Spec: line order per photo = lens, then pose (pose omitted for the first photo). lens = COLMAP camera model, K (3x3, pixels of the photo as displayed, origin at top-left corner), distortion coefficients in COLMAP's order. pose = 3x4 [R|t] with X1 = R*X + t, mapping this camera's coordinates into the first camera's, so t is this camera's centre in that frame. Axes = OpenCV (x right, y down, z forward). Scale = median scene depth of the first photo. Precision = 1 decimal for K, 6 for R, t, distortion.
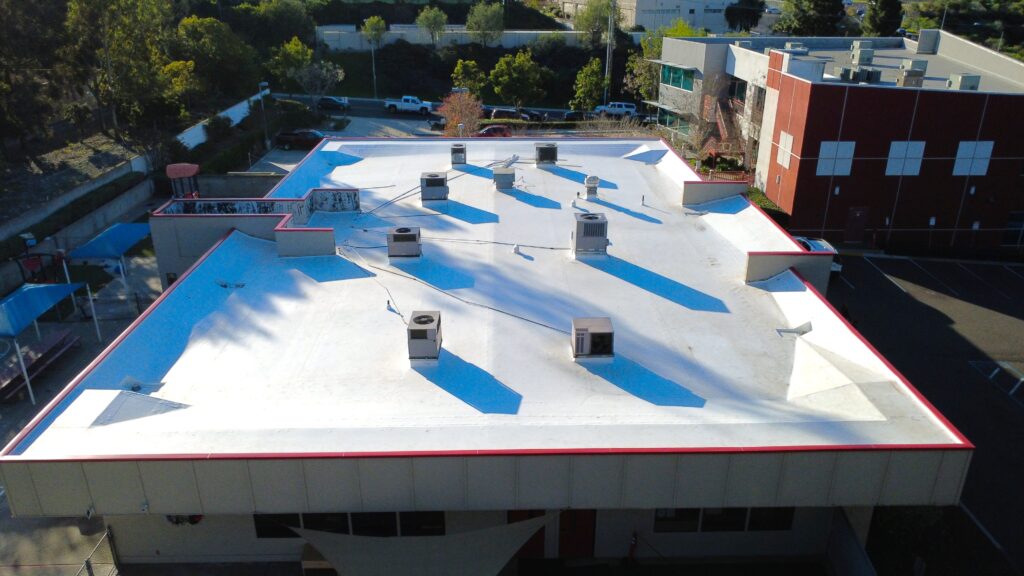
lens RADIAL K [[755.4, 0, 512.0], [0, 755.4, 288.0], [0, 0, 1]] dist [0.002232, 0.001439]
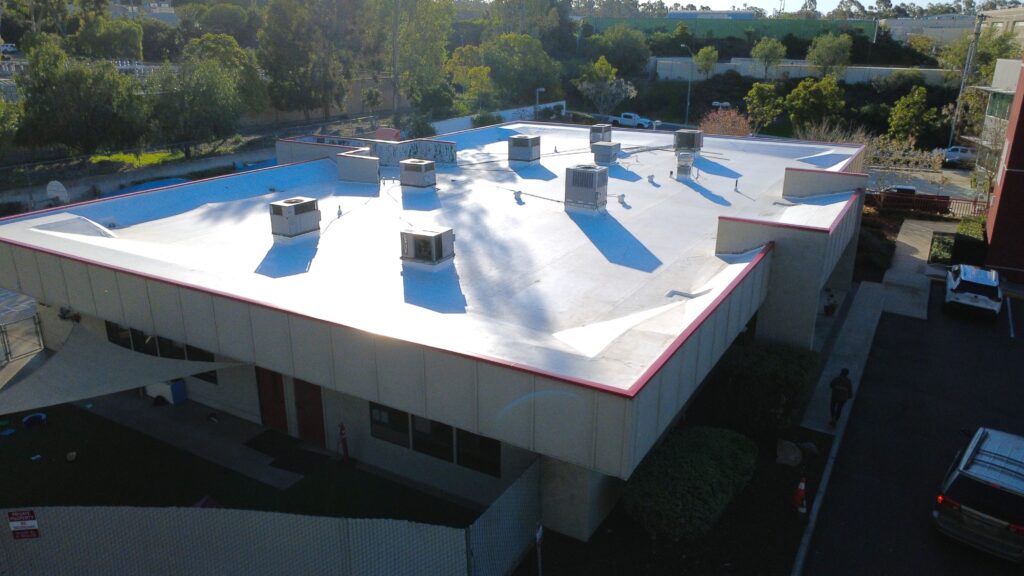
lens RADIAL K [[713.5, 0, 515.0], [0, 713.5, 332.9], [0, 0, 1]] dist [0.003117, 0.004127]
pose [[0.856387, 0.197046, -0.477257, 0.382244], [-0.196812, 0.979109, 0.051089, 0.061958], [0.477354, 0.050177, 0.877277, 0.143899]]
